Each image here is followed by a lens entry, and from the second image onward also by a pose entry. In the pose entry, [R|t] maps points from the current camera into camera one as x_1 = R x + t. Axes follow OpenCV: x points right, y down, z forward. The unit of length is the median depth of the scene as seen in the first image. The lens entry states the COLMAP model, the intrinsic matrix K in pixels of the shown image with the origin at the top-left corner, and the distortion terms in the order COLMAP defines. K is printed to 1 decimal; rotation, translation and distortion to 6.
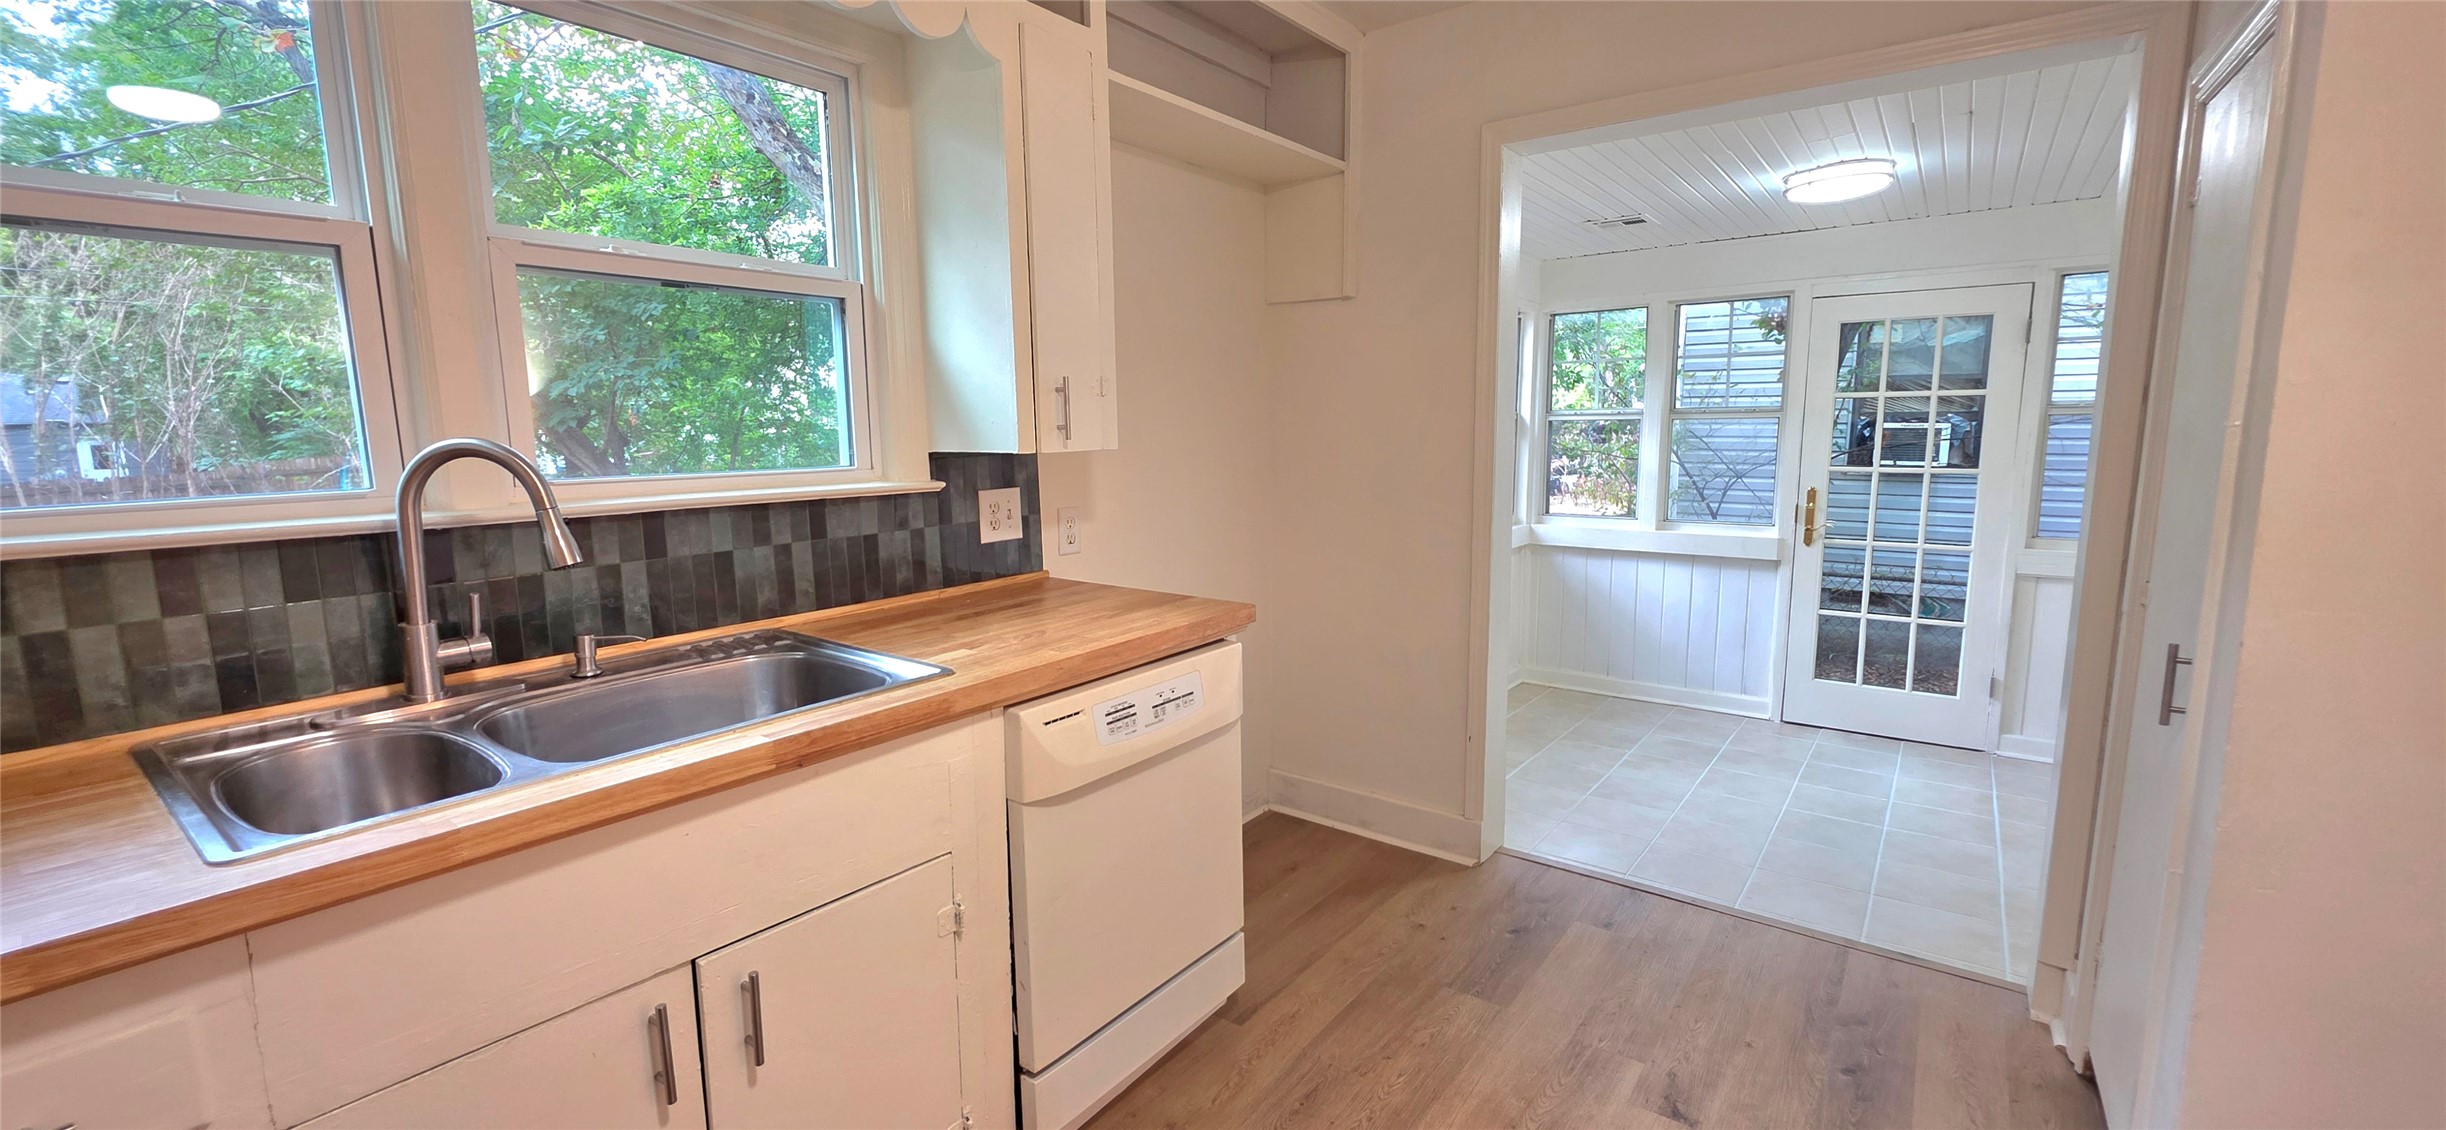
lens RADIAL K [[970.4, 0, 1223.0], [0, 970.4, 565.0], [0, 0, 1]] dist [-0.002926, -0.000134]
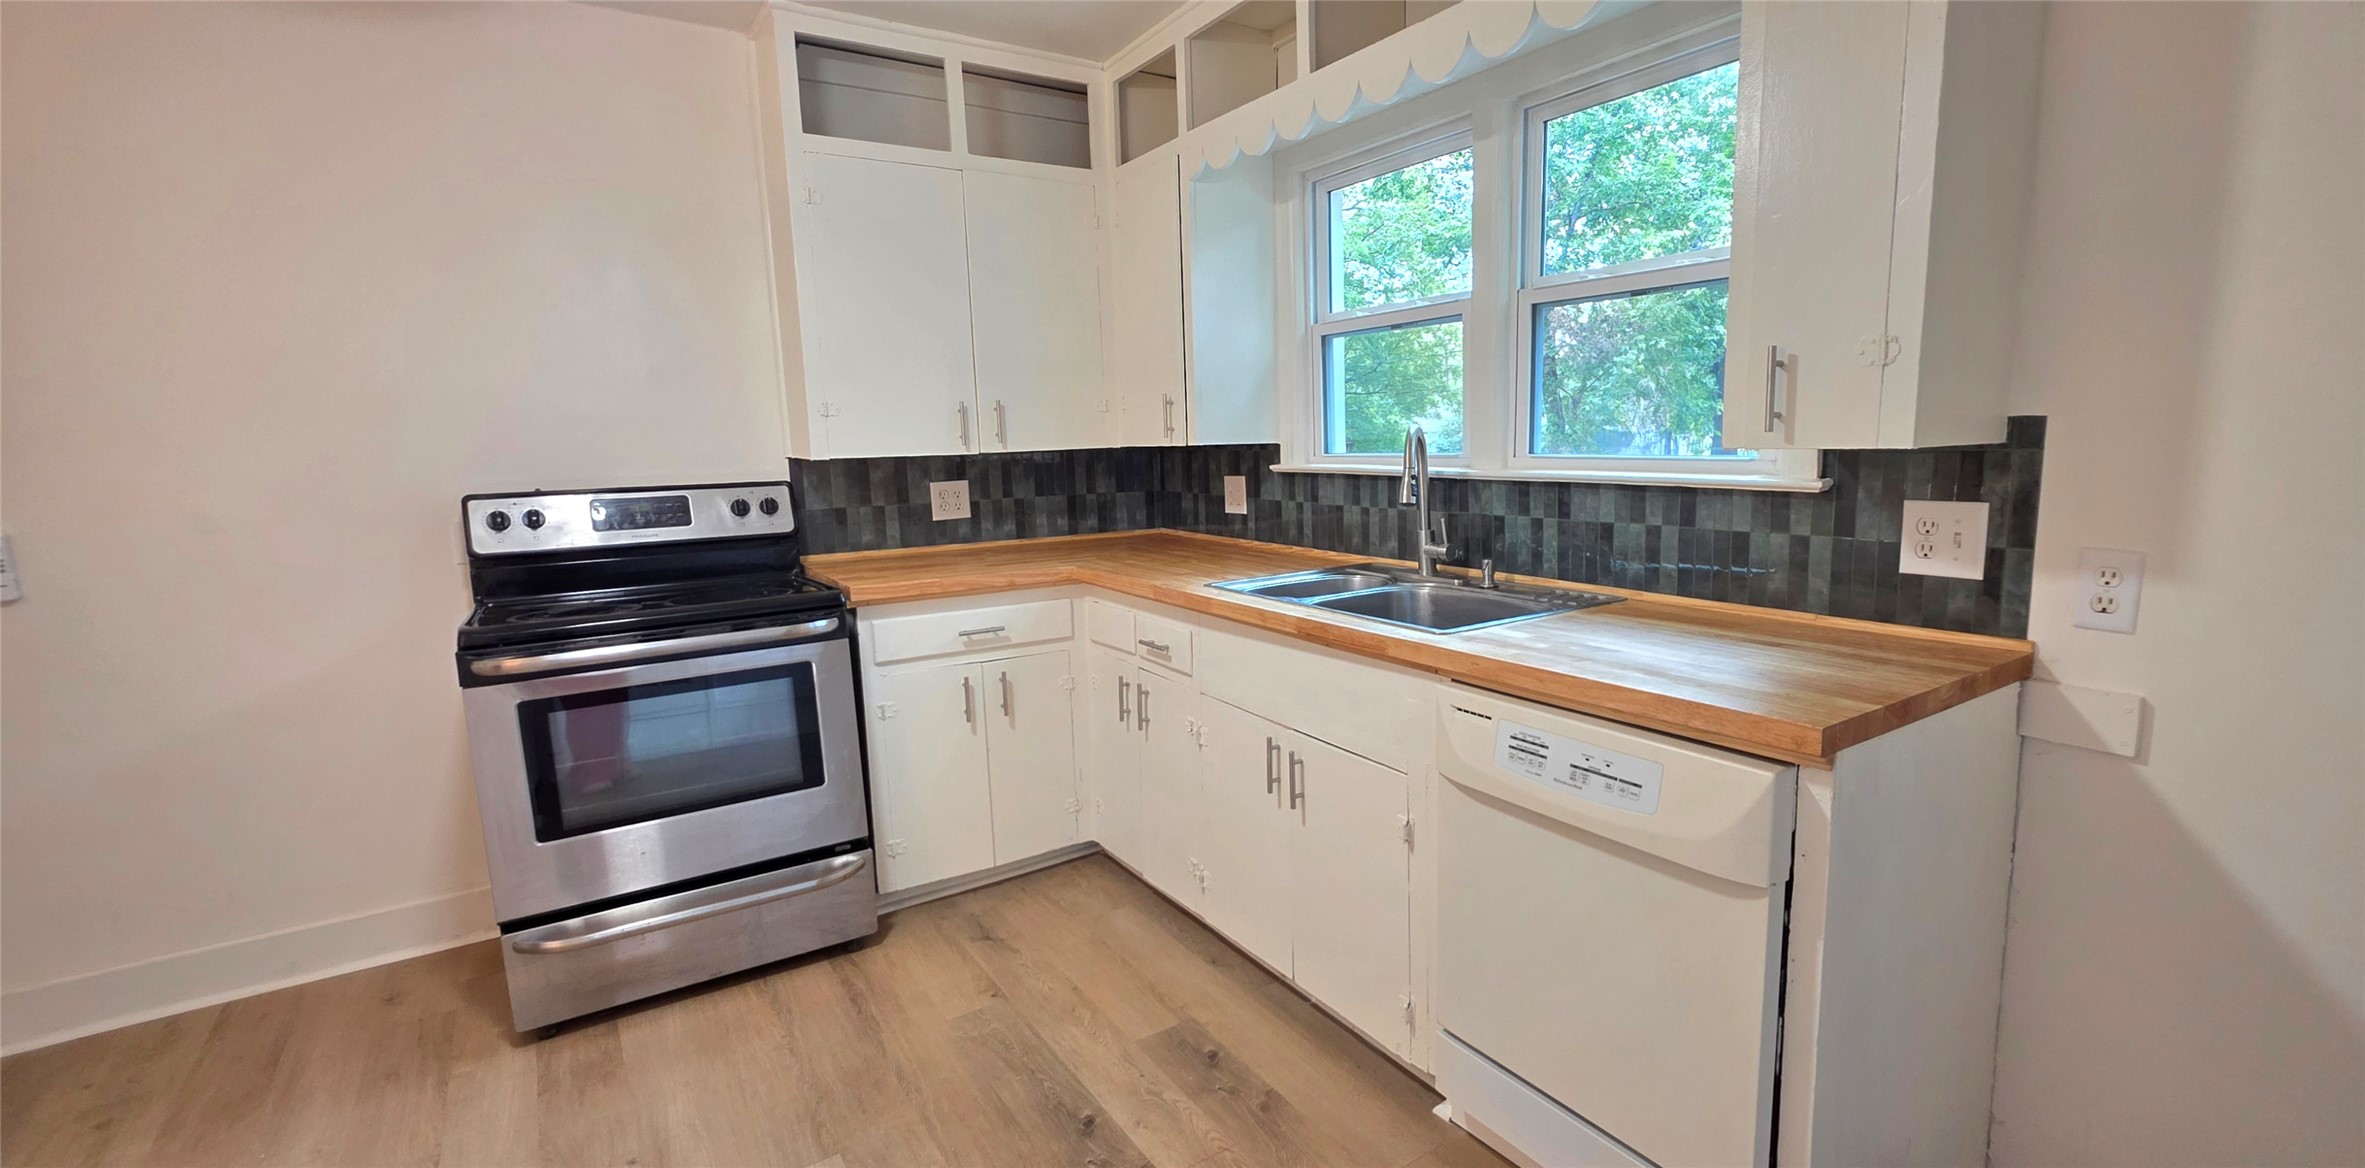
lens RADIAL K [[1041.1, 0, 1275.6], [0, 1041.1, 586.7], [0, 0, 1]] dist [0.025069, -0.000121]
pose [[-0.292863, 0.164373, -0.941920, 0.673713], [-0.115721, 0.971778, 0.205564, -0.127168], [0.949126, 0.169202, -0.265576, 0.811319]]
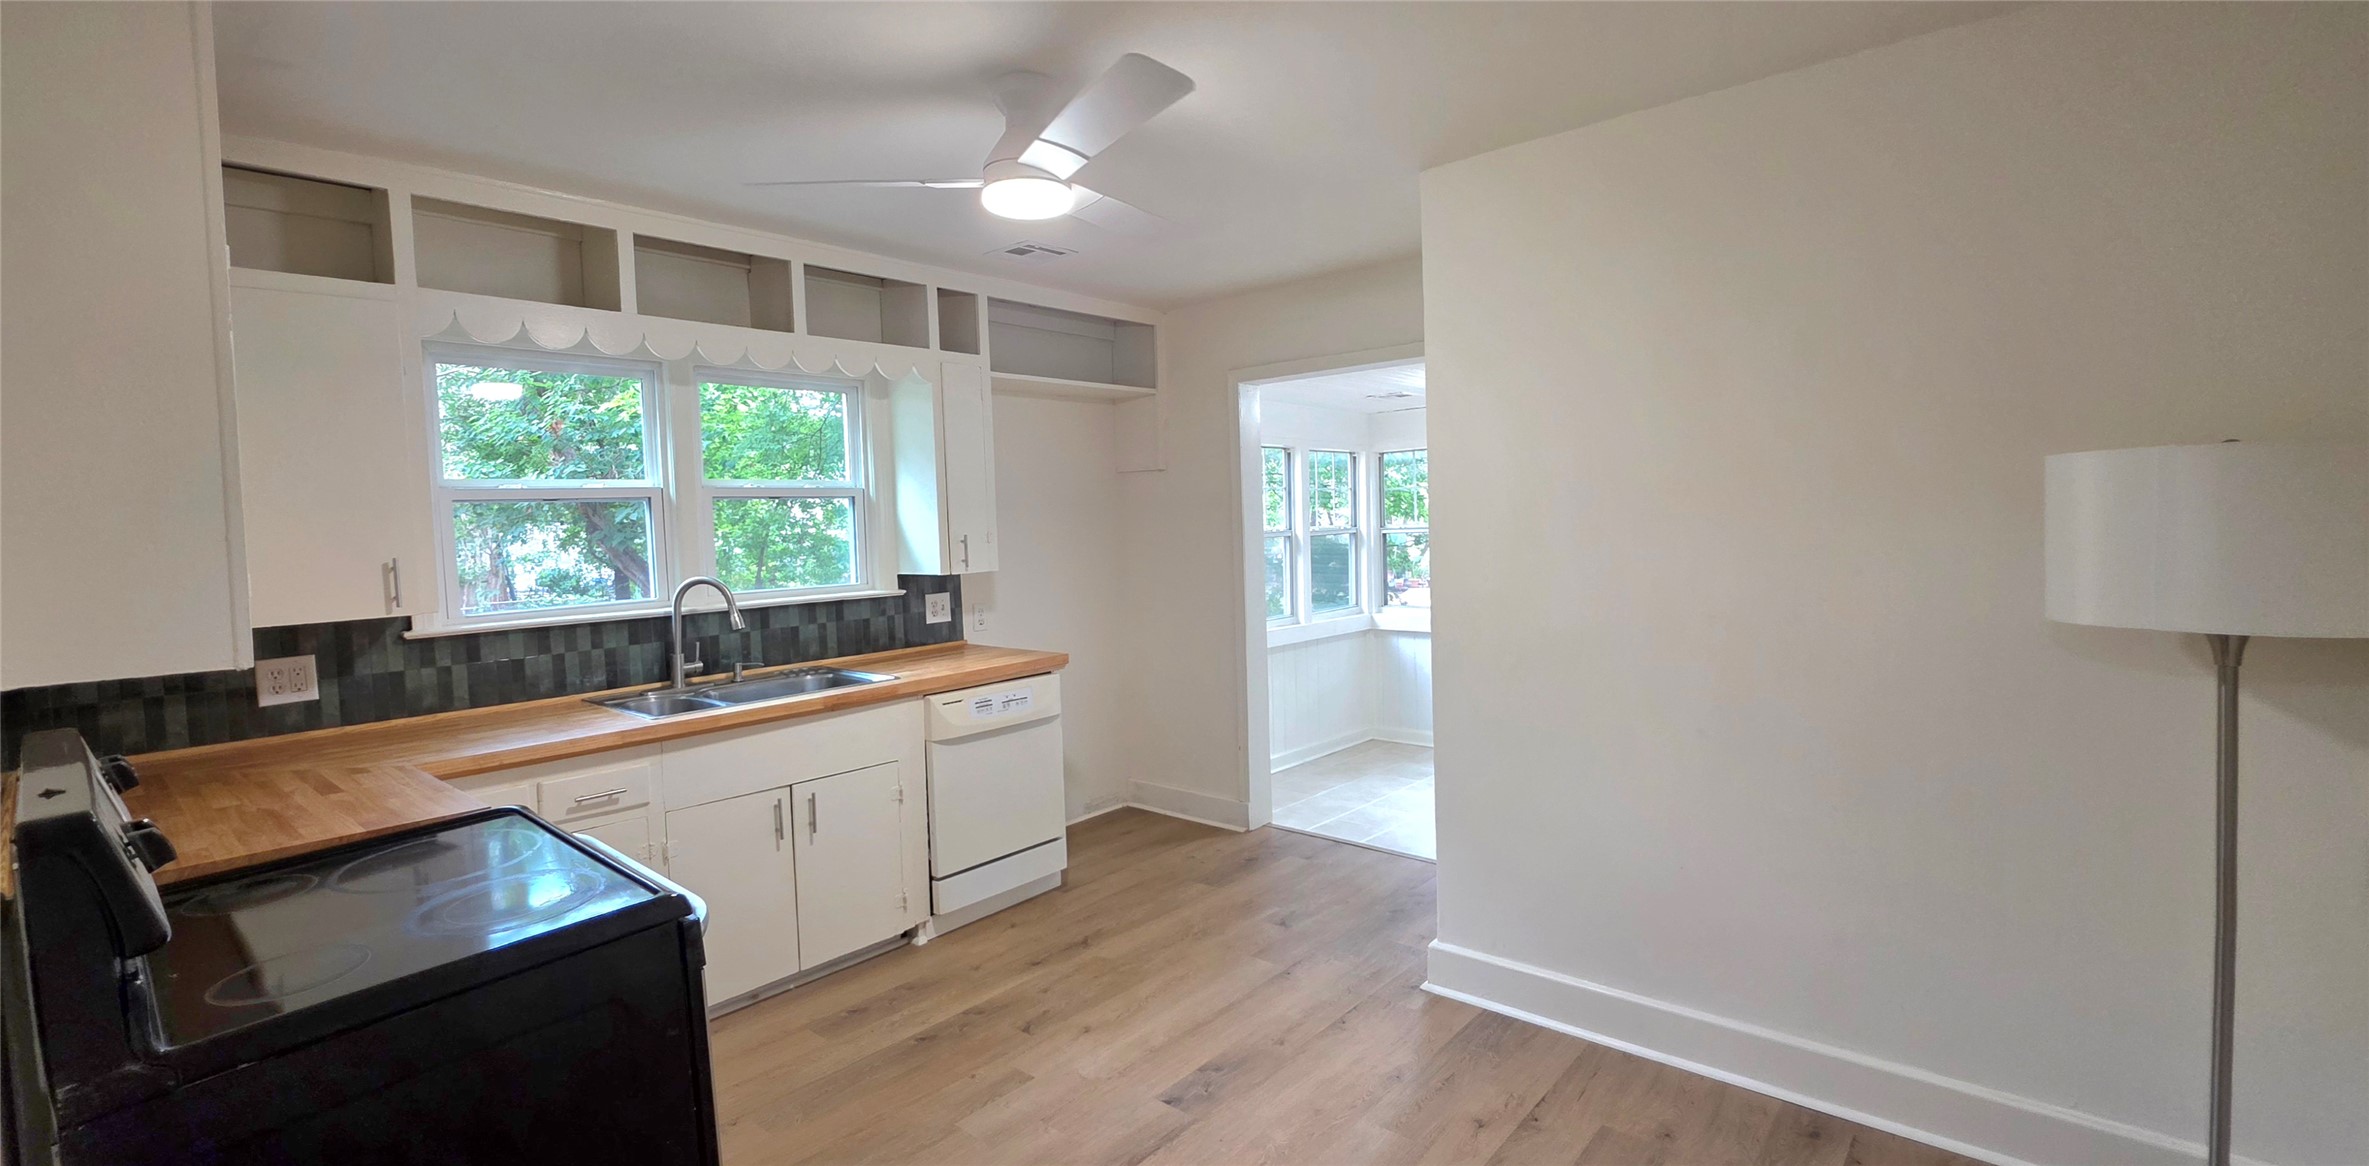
lens RADIAL K [[1004.8, 0, 1140.9], [0, 1004.8, 580.4], [0, 0, 1]] dist [0.000481, -0.000025]
pose [[0.995564, -0.017378, -0.092463, 0.336836], [0.009323, 0.996178, -0.086844, 0.066120], [0.093619, 0.085597, 0.991922, -0.859175]]
